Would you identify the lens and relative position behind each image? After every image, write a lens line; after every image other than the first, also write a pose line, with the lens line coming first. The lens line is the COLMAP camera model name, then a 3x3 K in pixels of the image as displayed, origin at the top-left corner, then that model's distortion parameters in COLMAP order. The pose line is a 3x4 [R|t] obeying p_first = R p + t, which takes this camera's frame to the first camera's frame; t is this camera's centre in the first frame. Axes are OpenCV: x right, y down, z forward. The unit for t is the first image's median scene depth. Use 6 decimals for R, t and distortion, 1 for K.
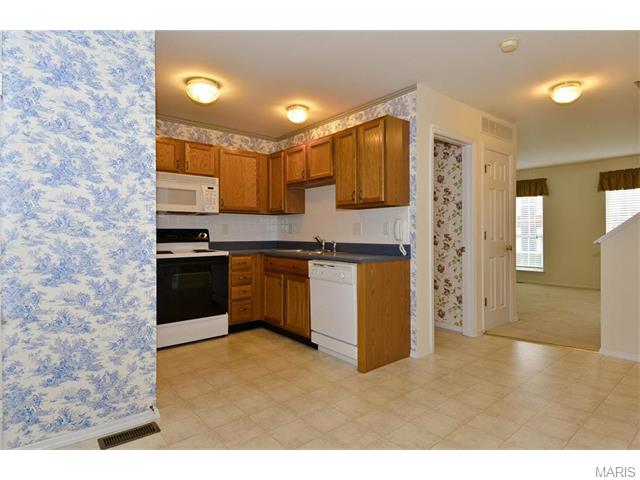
lens RADIAL K [[362.3, 0, 329.2], [0, 362.3, 234.5], [0, 0, 1]] dist [-0.012888, -0.009648]
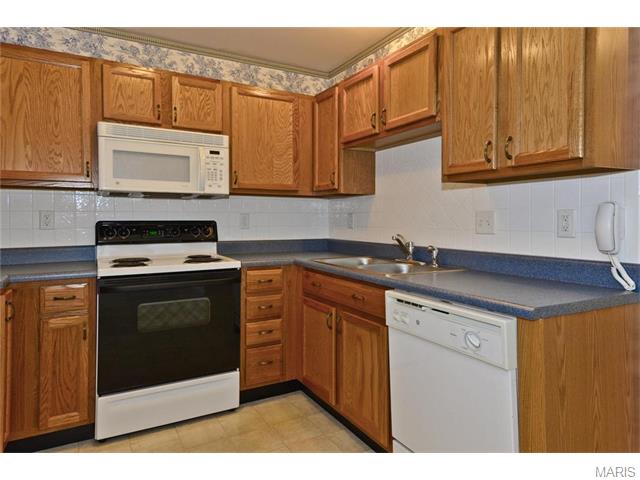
lens RADIAL K [[407.4, 0, 307.5], [0, 407.4, 224.2], [0, 0, 1]] dist [0.064524, 0.001210]
pose [[0.976820, 0.005079, -0.214004, -0.038464], [-0.003734, 0.999971, 0.006689, -0.017196], [0.214032, -0.005734, 0.976810, 0.403698]]
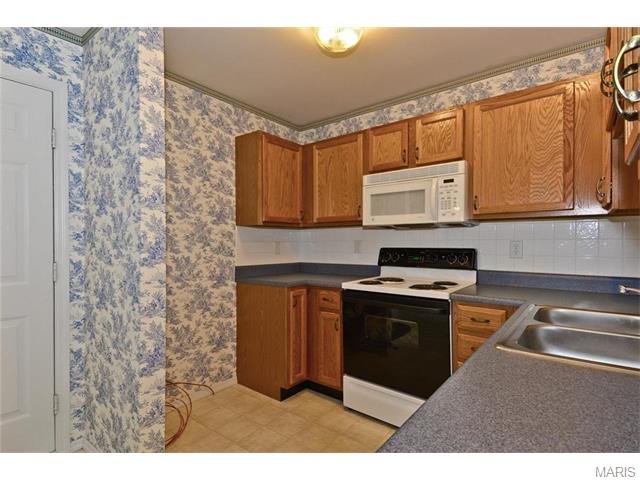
lens RADIAL K [[334.2, 0, 305.2], [0, 334.2, 244.0], [0, 0, 1]] dist [0.025299, -0.011794]
pose [[0.178759, 0.005431, -0.983878, 0.182669], [-0.001725, 0.999985, 0.005206, -0.029385], [0.983891, 0.000767, 0.178766, 0.716744]]
